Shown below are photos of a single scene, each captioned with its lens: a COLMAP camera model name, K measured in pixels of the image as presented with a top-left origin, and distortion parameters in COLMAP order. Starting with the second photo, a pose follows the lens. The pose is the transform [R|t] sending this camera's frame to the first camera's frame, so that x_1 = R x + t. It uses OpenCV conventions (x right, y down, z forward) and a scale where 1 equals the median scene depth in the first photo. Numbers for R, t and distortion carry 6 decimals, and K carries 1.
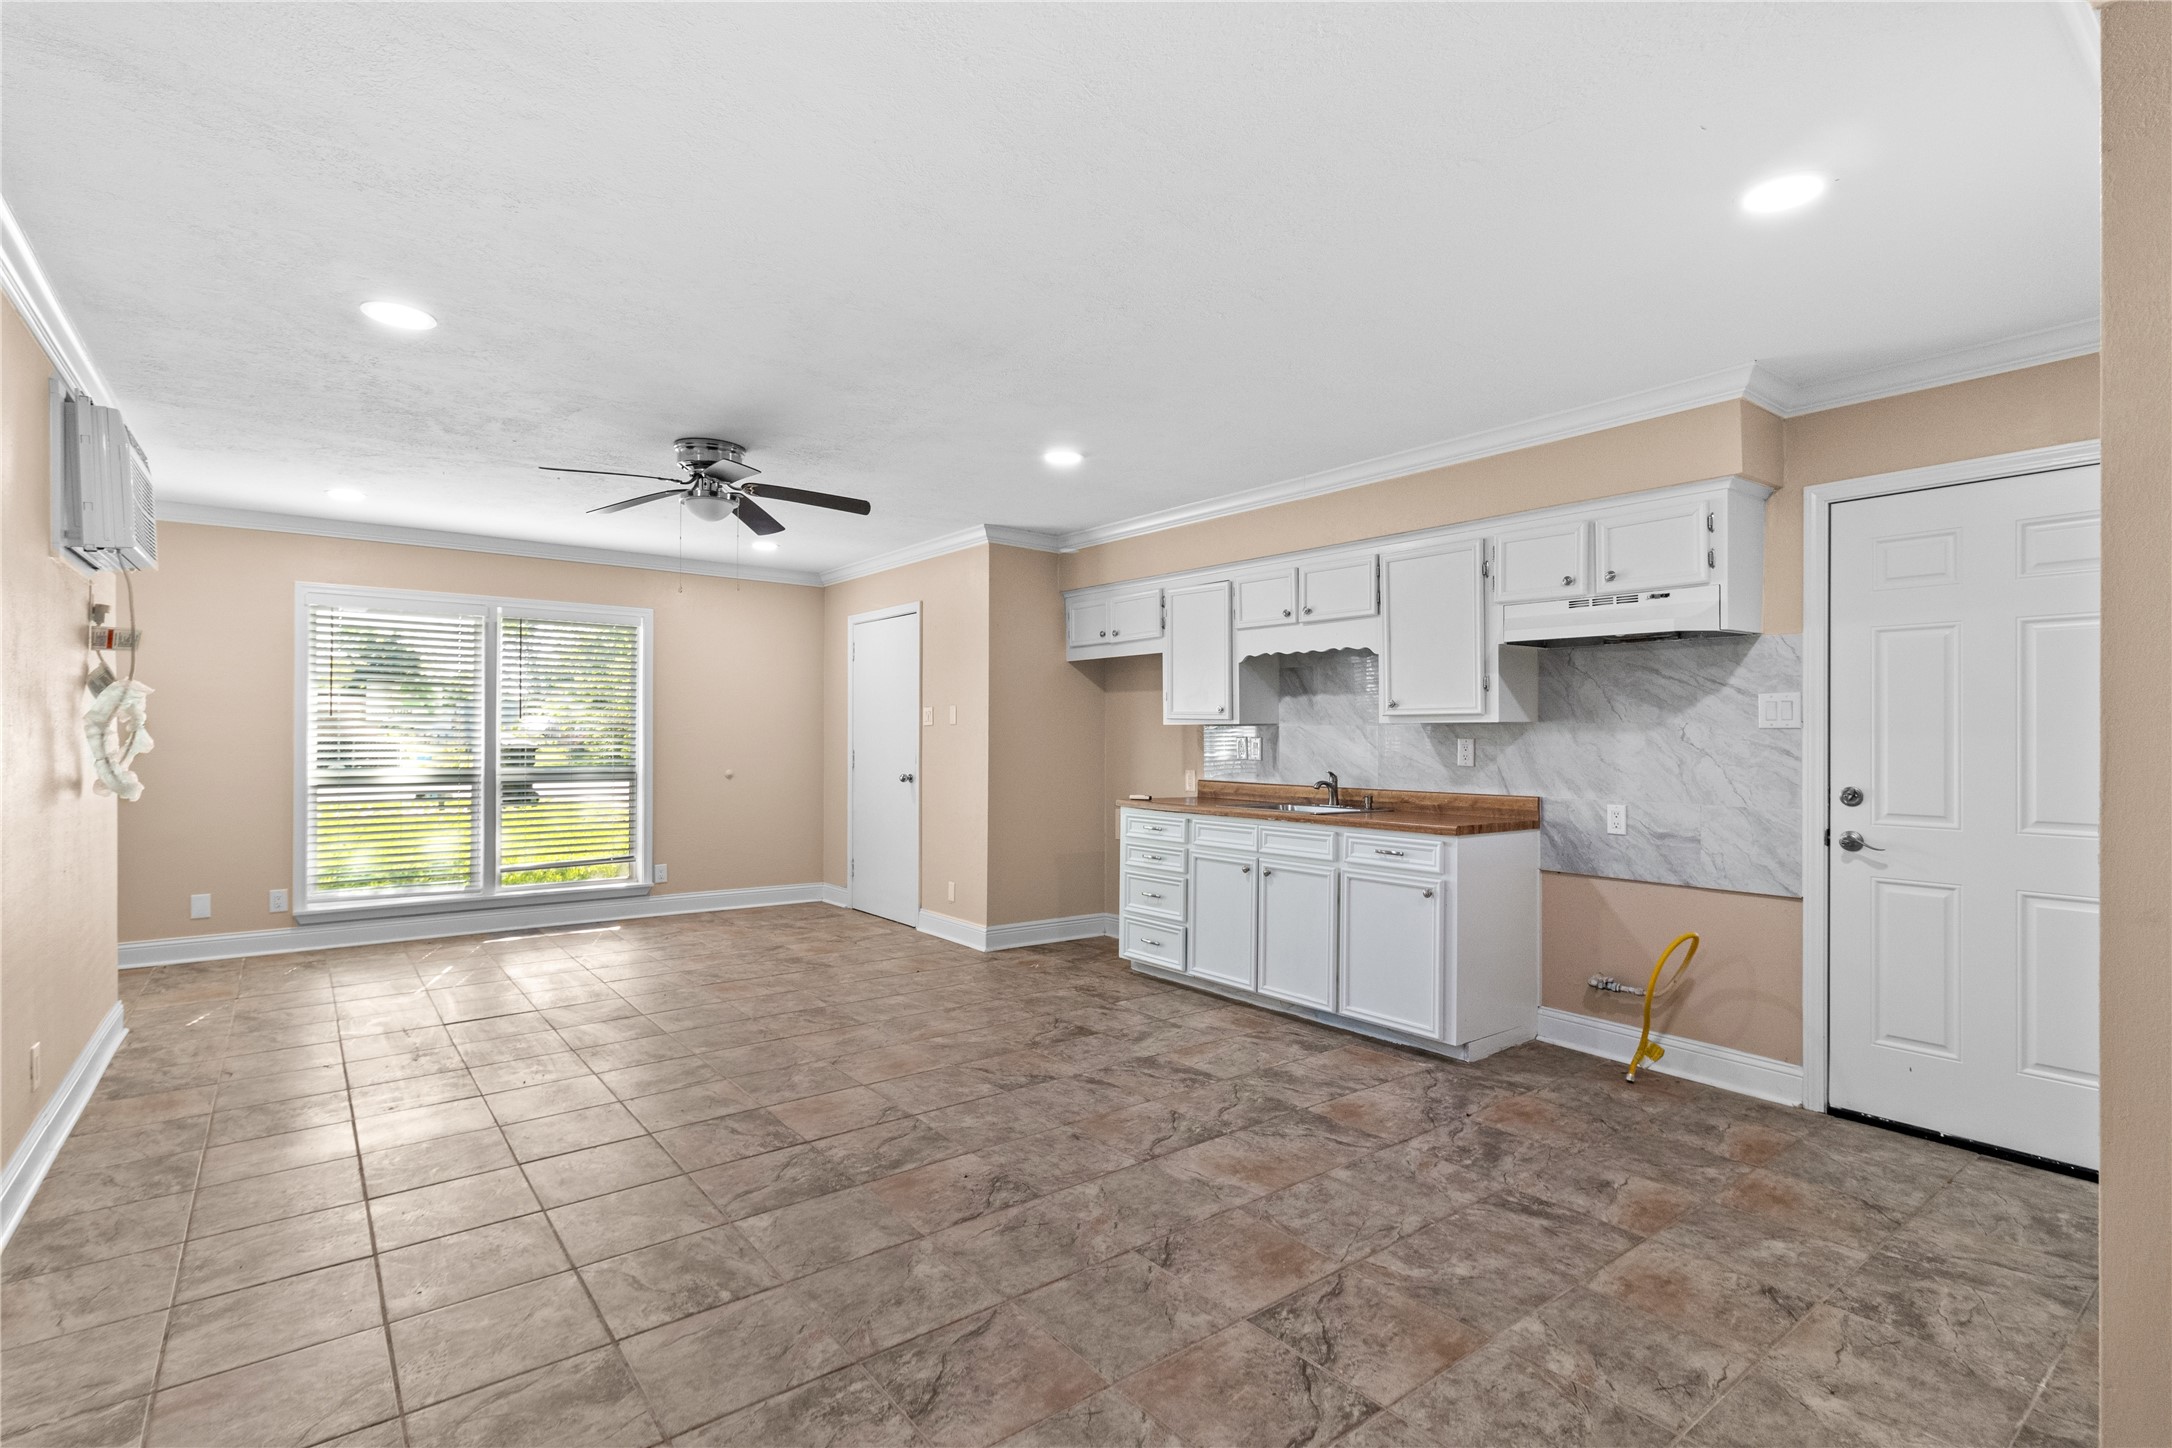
lens RADIAL K [[1022.9, 0, 1087.6], [0, 1022.9, 730.8], [0, 0, 1]] dist [0.001578, 0.000715]
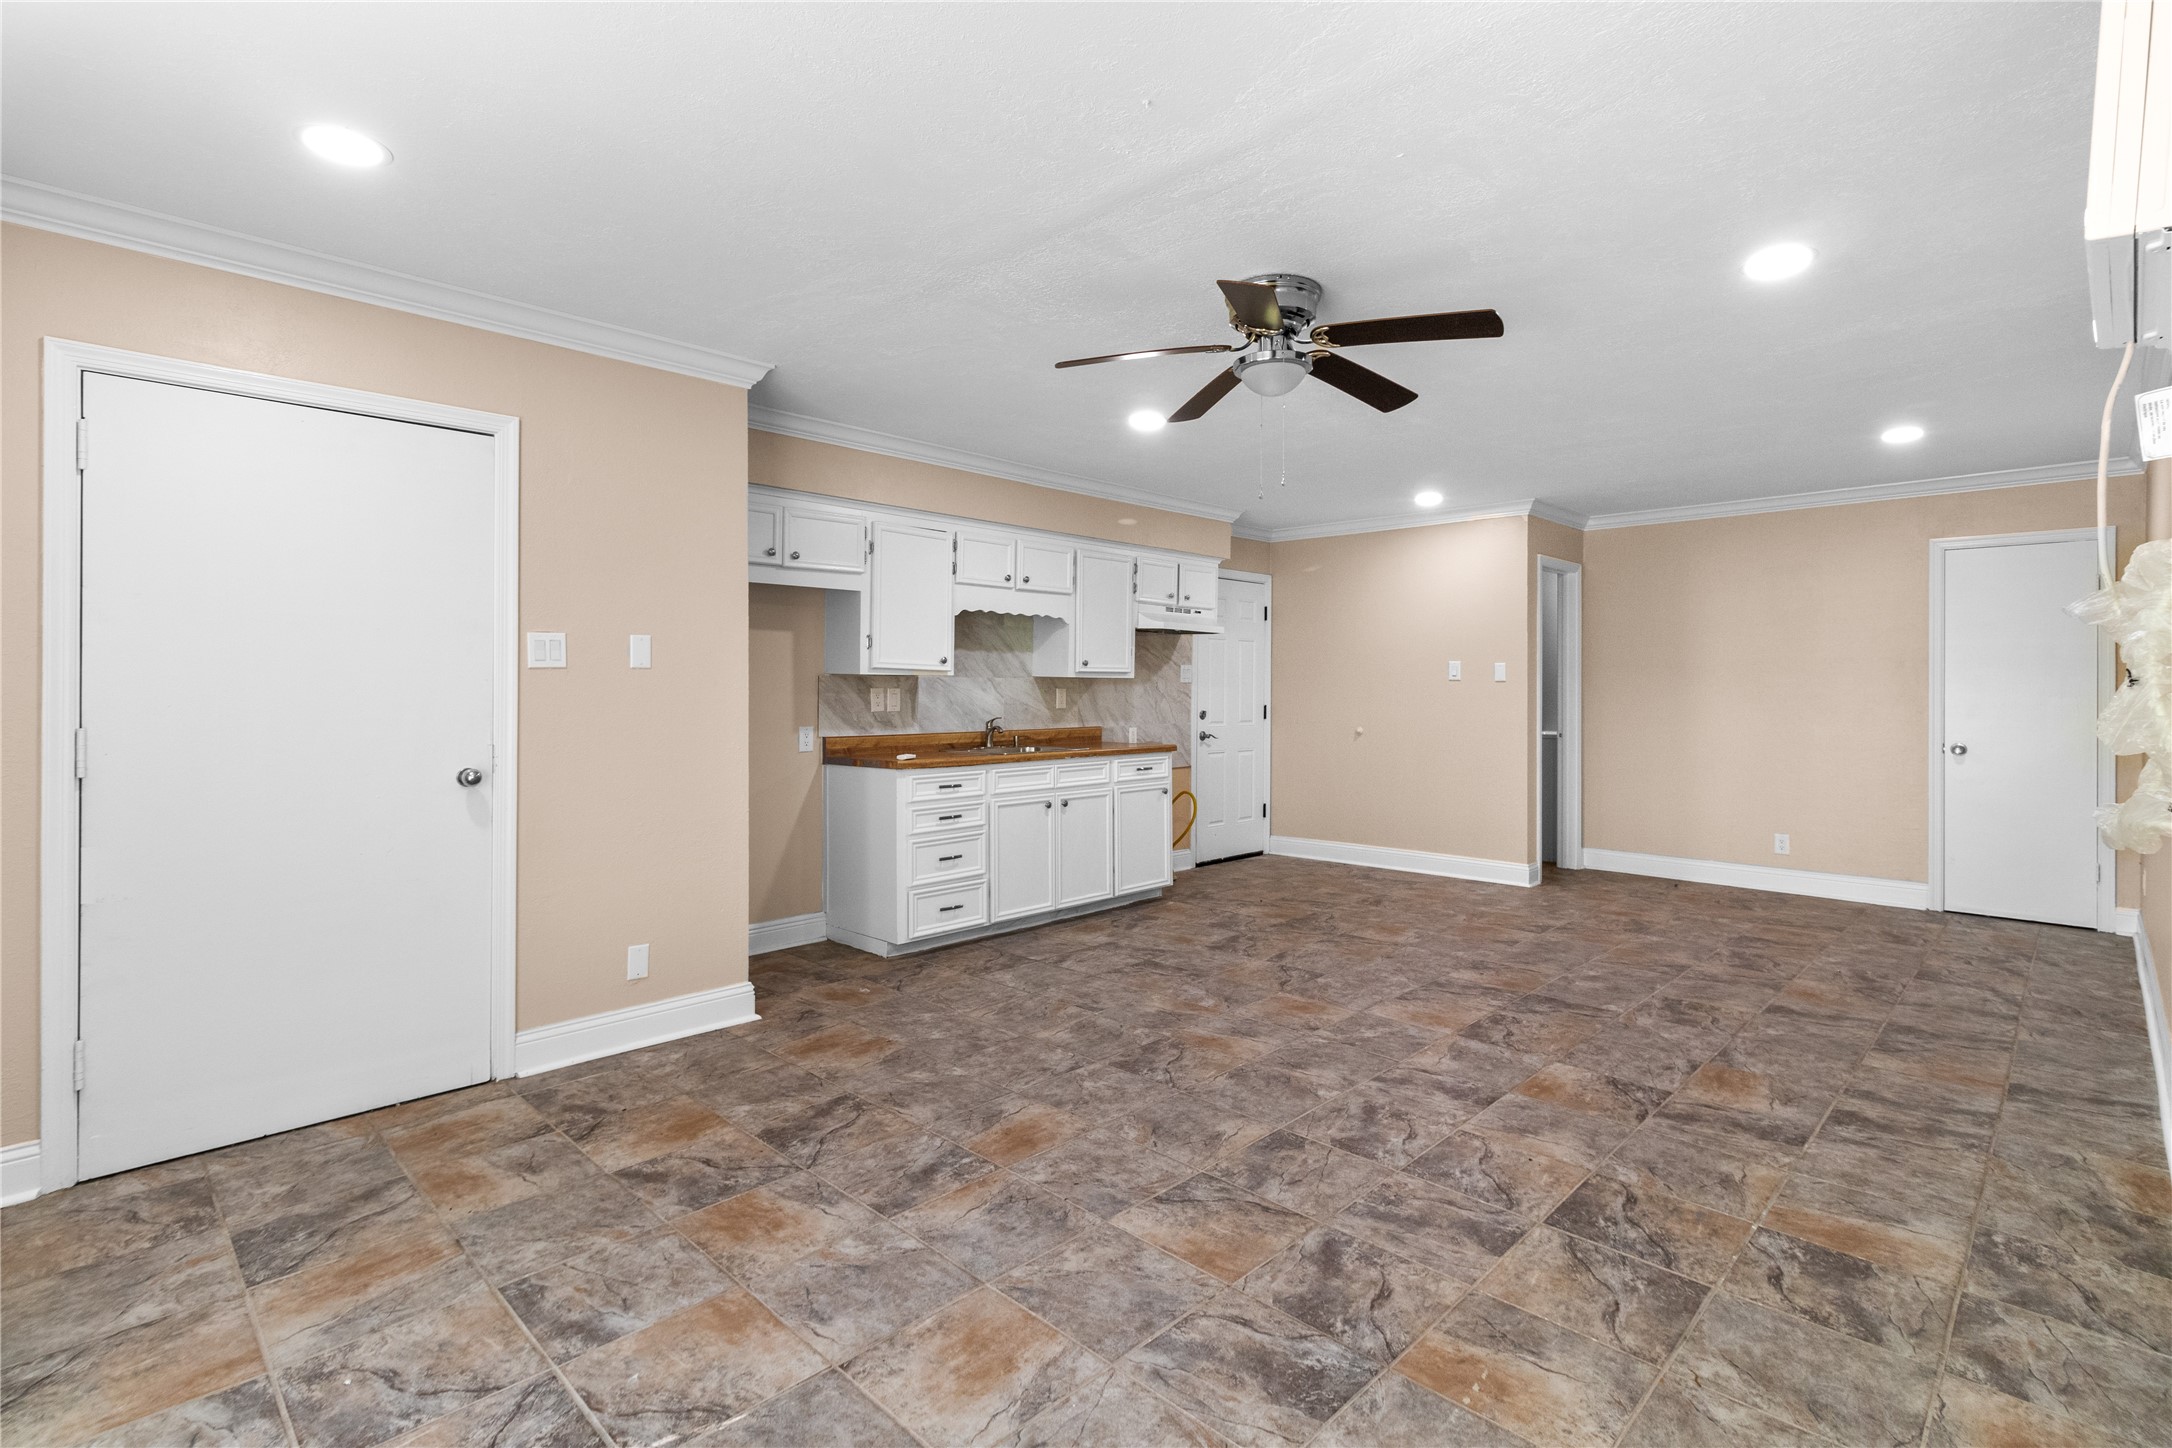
lens RADIAL K [[1022.9, 0, 1076.7], [0, 1022.9, 687.5], [0, 0, 1]] dist [0.001578, 0.000715]
pose [[-0.123877, -0.005954, 0.992280, -1.005464], [-0.009739, 0.999941, 0.004784, -0.000857], [-0.992250, -0.009071, -0.123928, 1.147613]]
